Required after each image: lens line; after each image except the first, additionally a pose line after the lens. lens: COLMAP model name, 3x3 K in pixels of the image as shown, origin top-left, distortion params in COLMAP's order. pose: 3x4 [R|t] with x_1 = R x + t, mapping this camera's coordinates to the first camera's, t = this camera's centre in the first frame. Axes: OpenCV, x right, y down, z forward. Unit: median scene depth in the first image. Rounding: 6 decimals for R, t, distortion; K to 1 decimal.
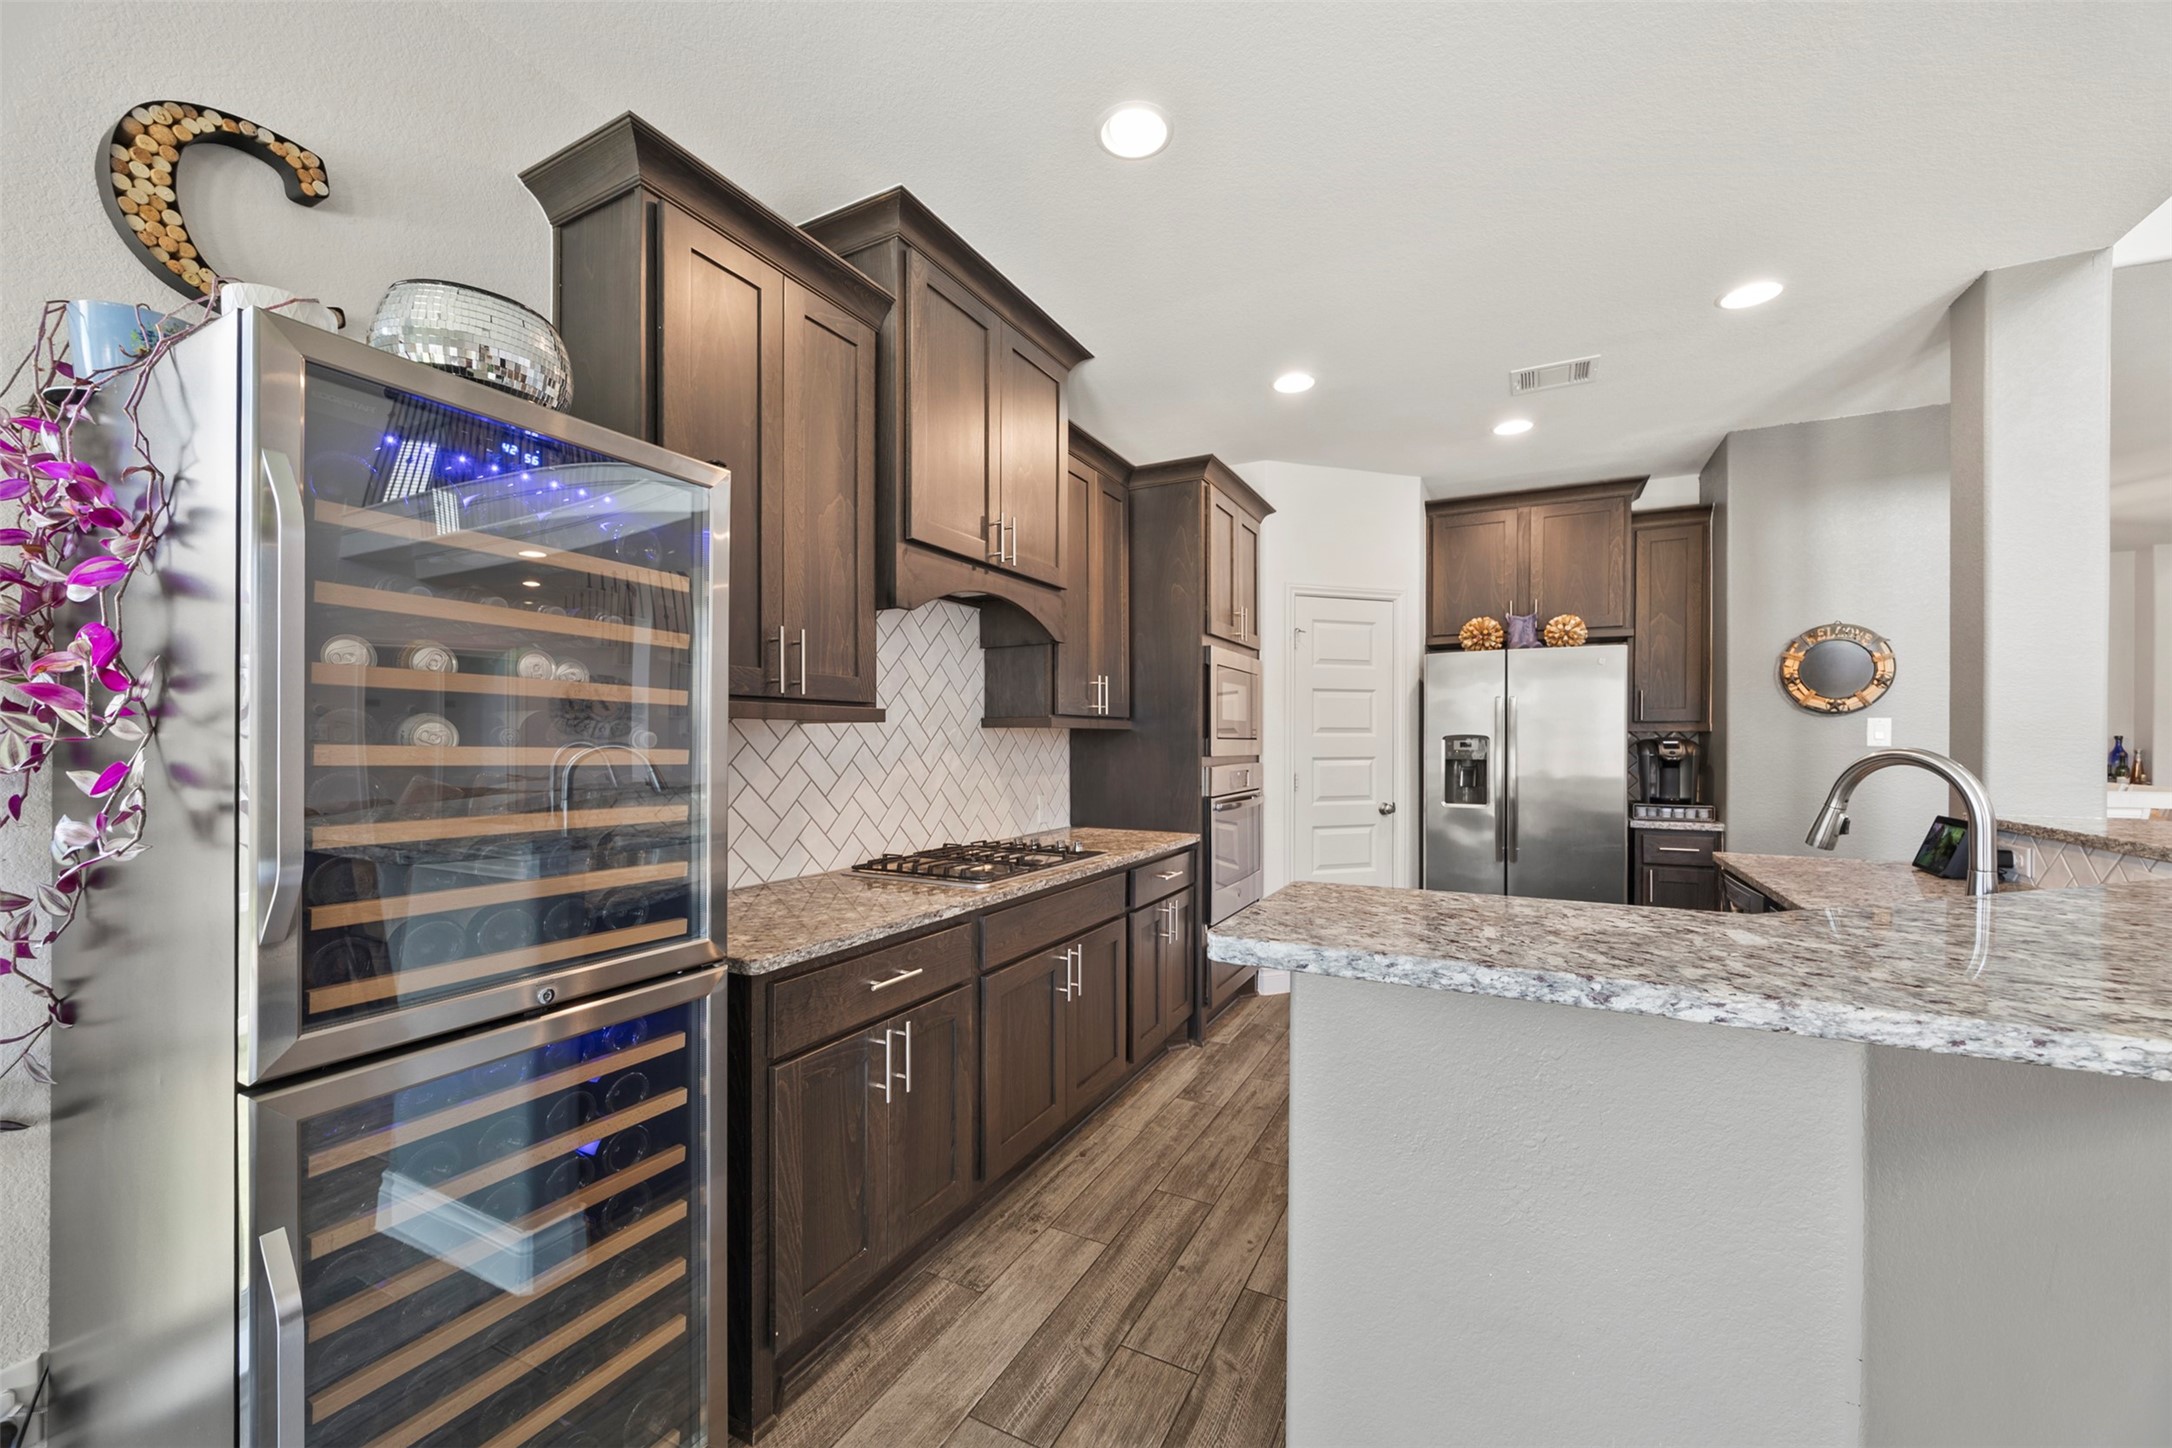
lens RADIAL K [[830.6, 0, 1091.1], [0, 830.6, 742.1], [0, 0, 1]] dist [0.000214, -0.000218]
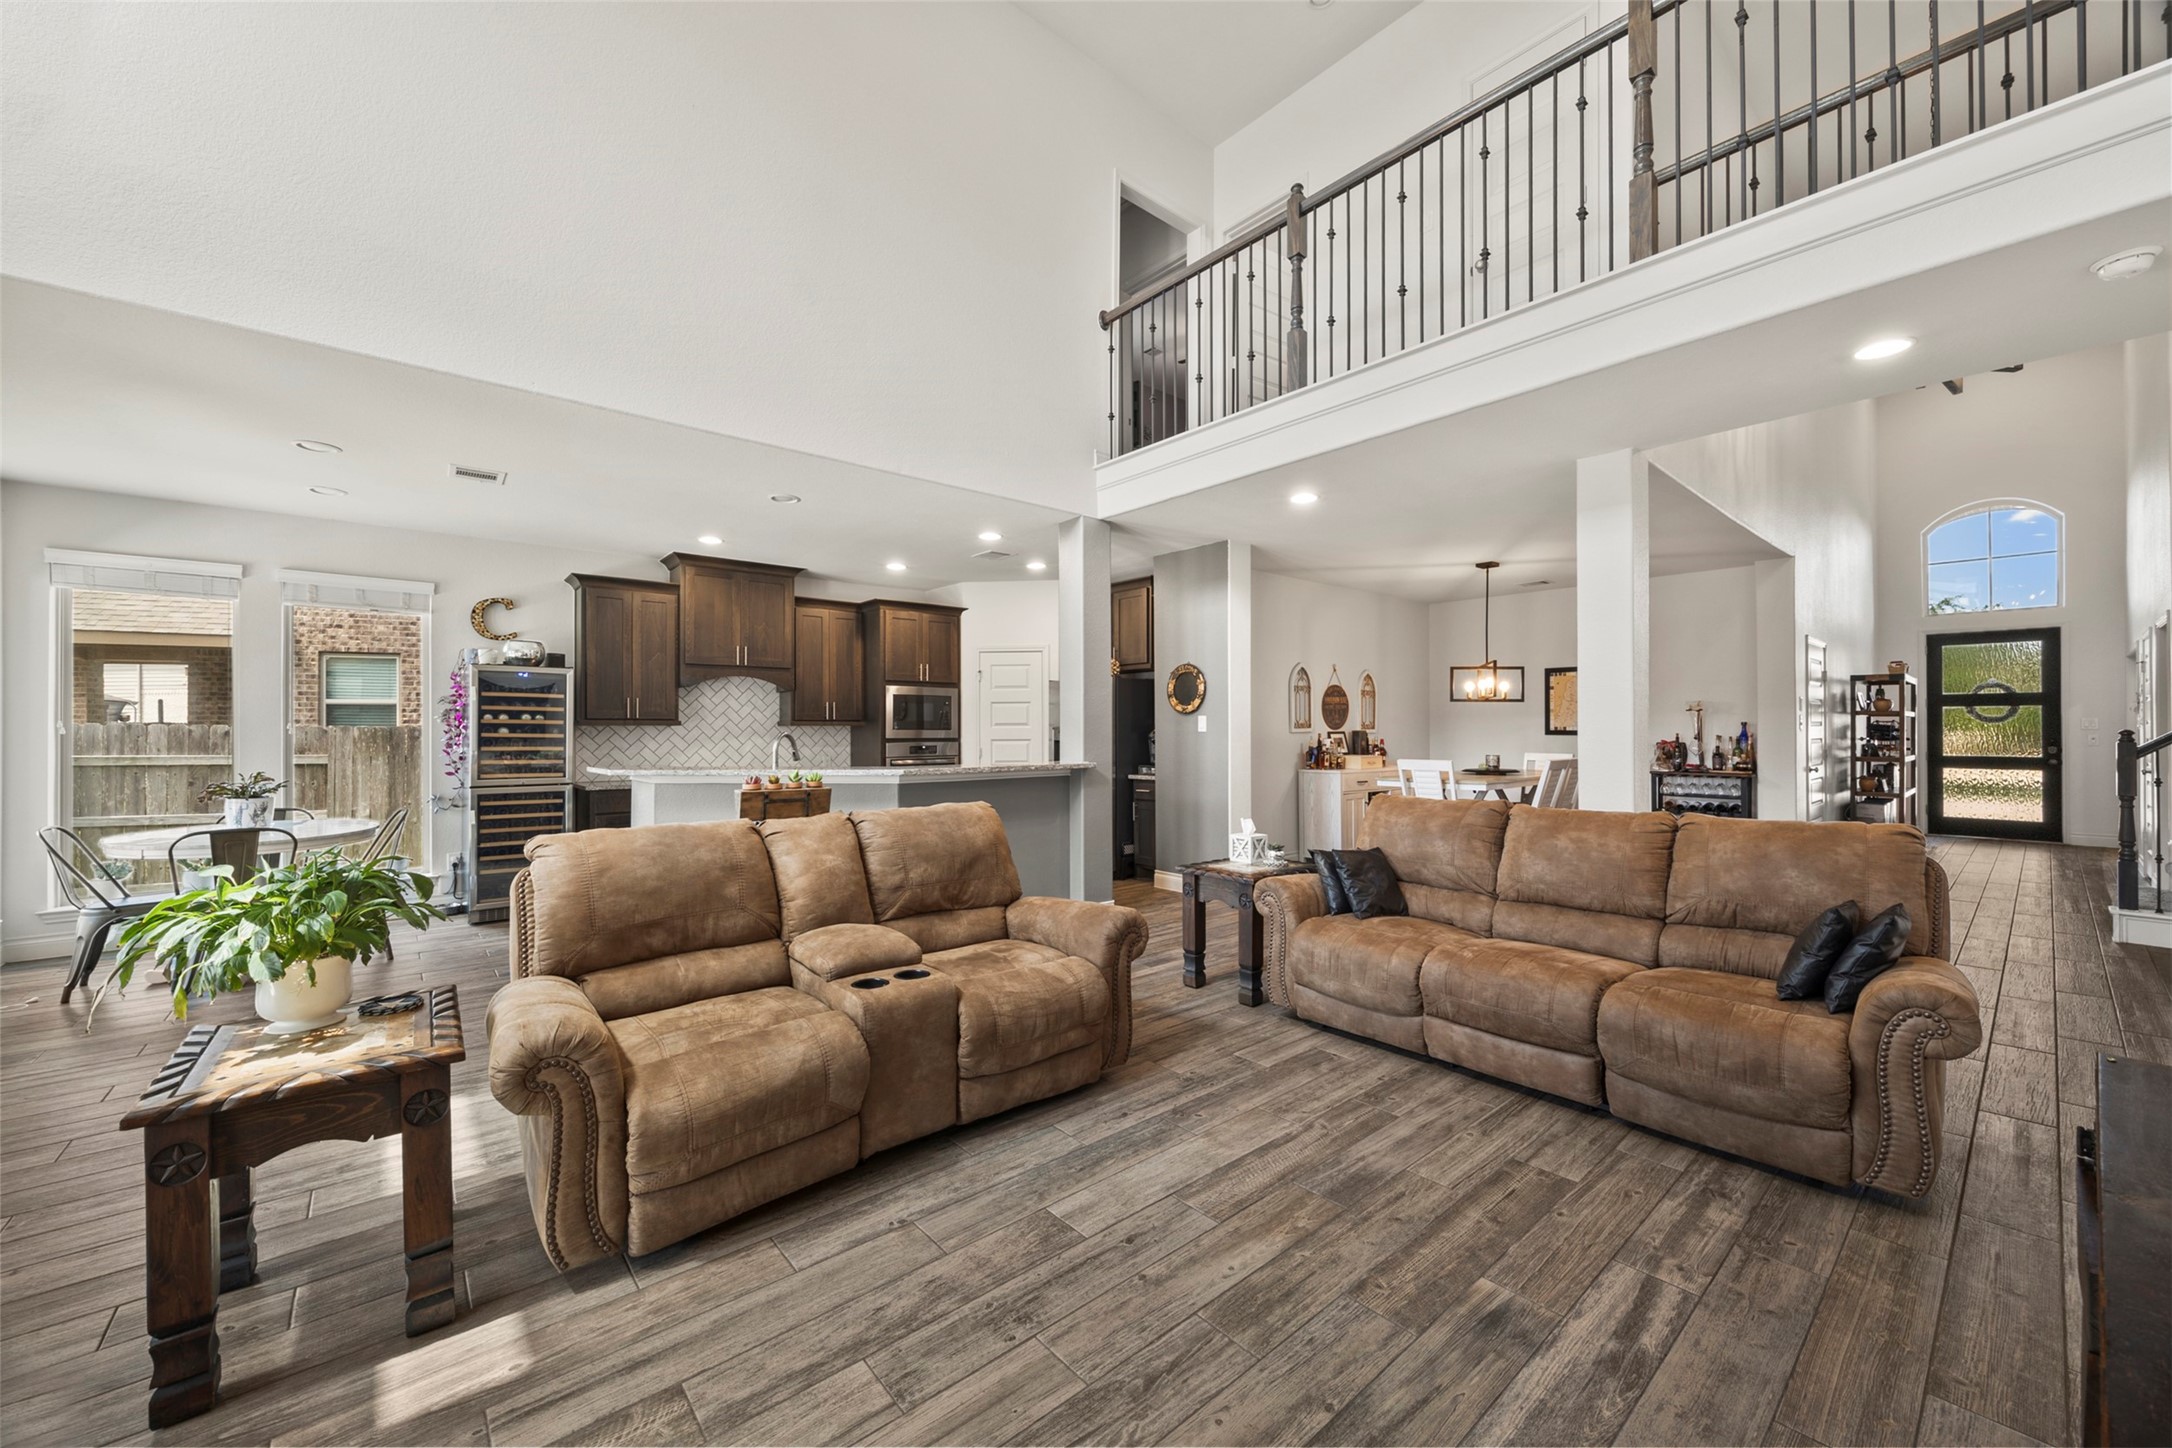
lens RADIAL K [[818.7, 0, 1086.0], [0, 818.7, 724.0], [0, 0, 1]] dist [0.000834, 0.000338]
pose [[0.925907, -0.007163, -0.377684, 2.119446], [0.003902, 0.999948, -0.009398, 0.003356], [0.377732, 0.007228, 0.925887, -1.117995]]
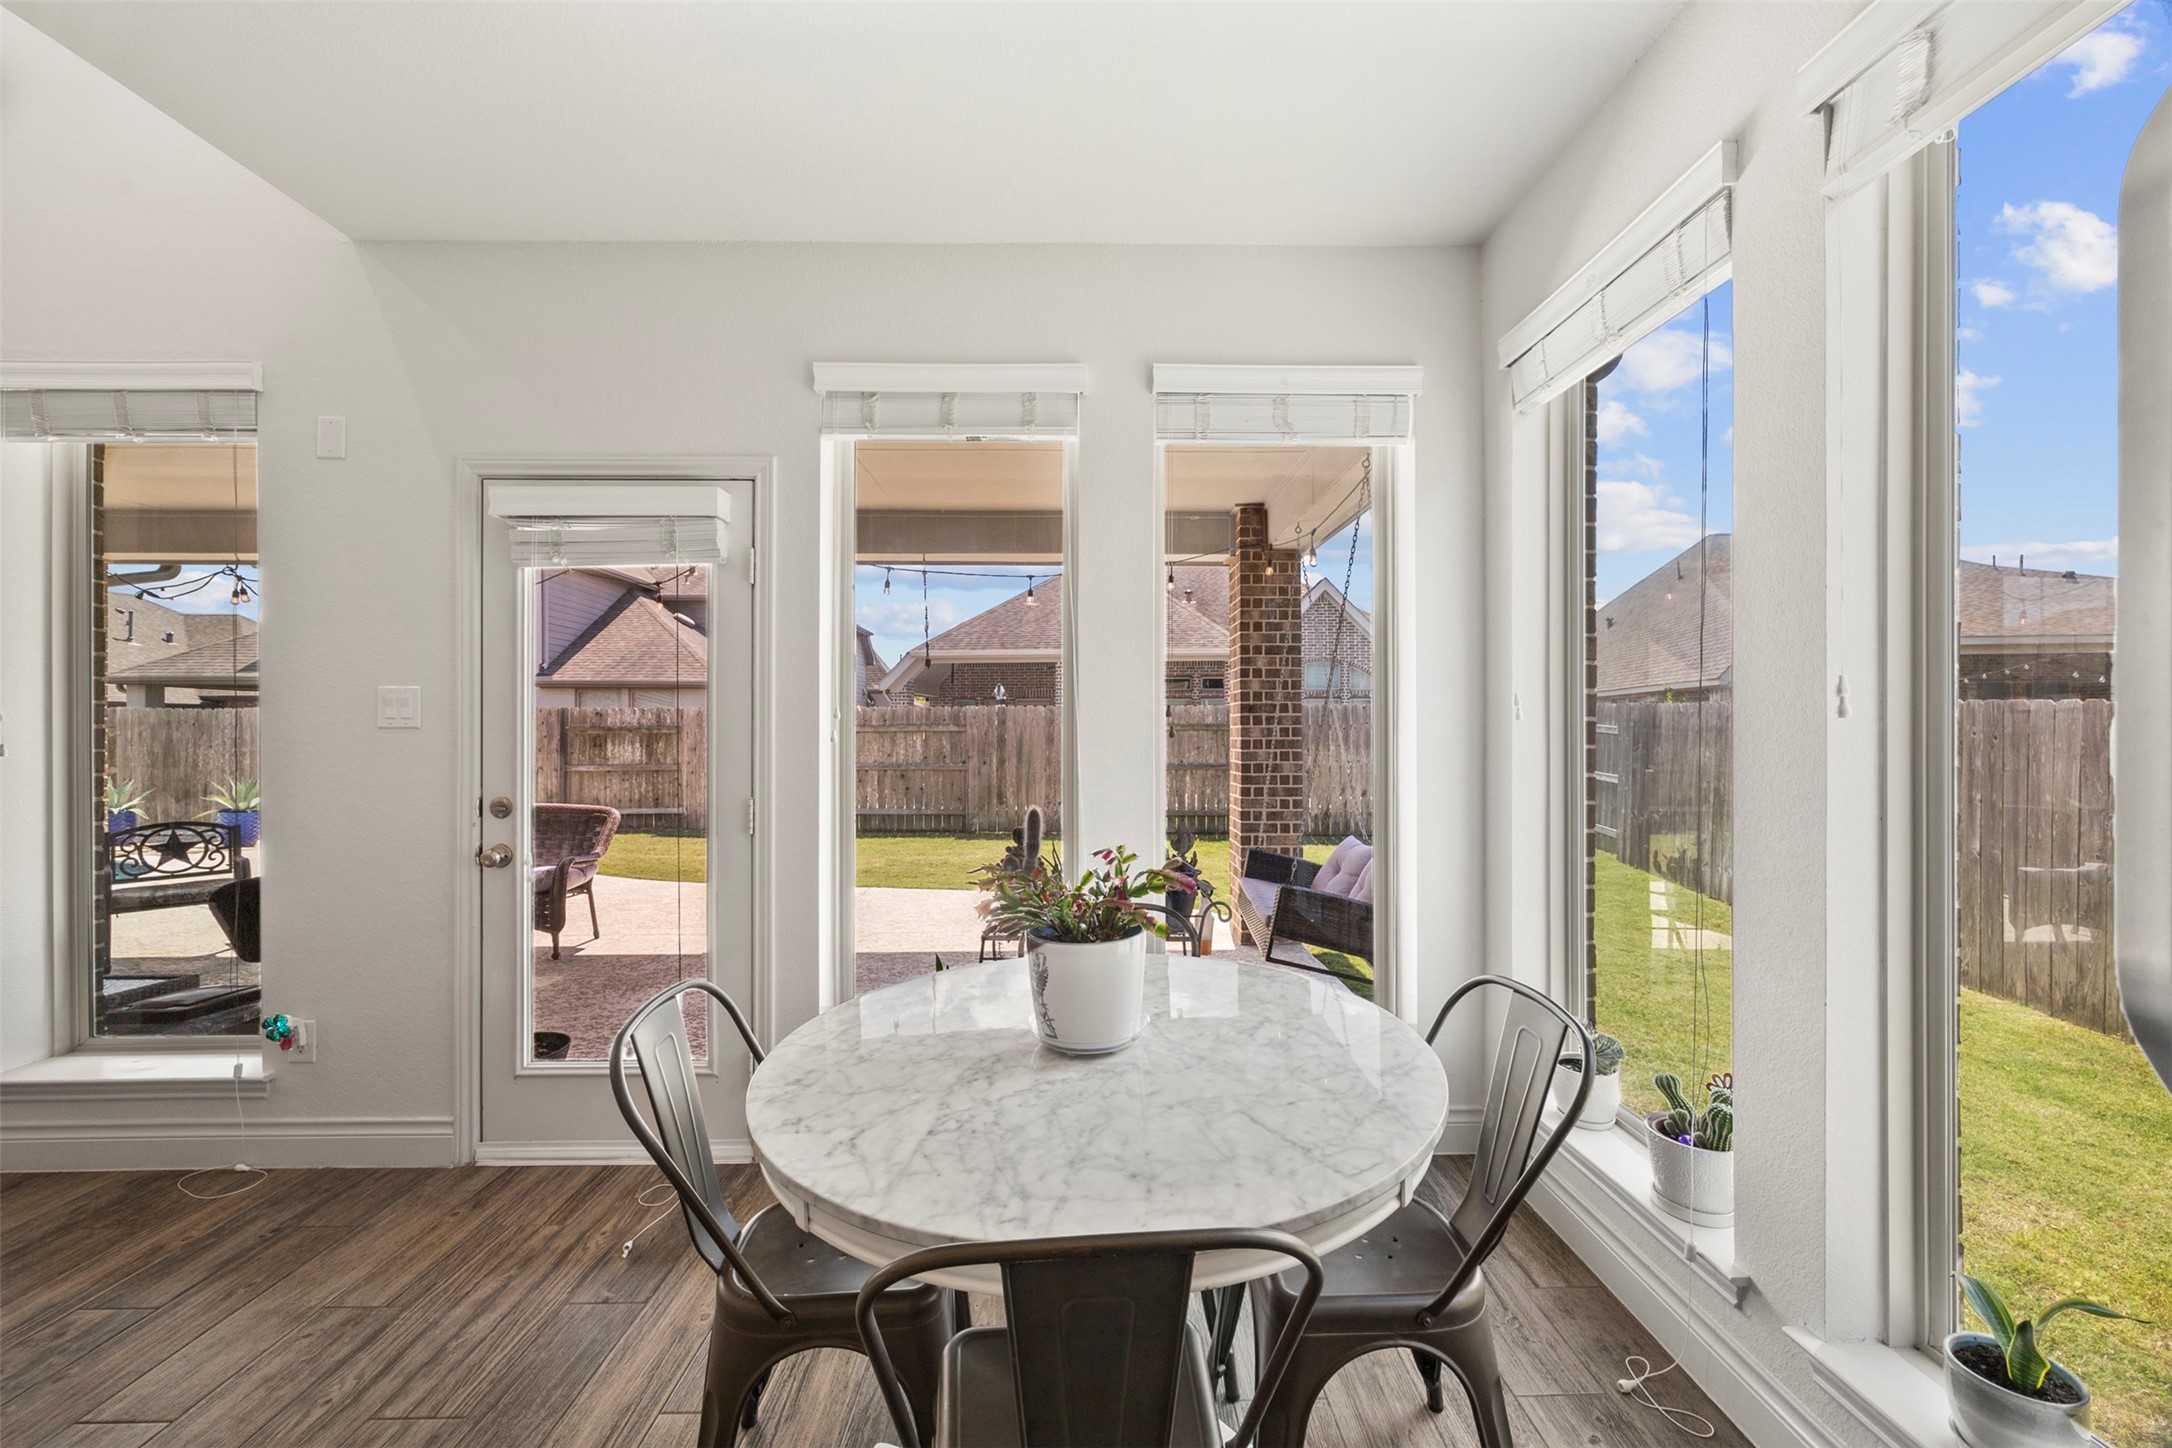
lens RADIAL K [[823.3, 0, 1094.2], [0, 823.3, 729.8], [0, 0, 1]] dist [-0.001995, -0.000081]
pose [[-0.875983, 0.002475, -0.482337, -0.101729], [0.000153, 0.999988, 0.004854, 0.004120], [0.482343, 0.004178, -0.875973, 0.410653]]
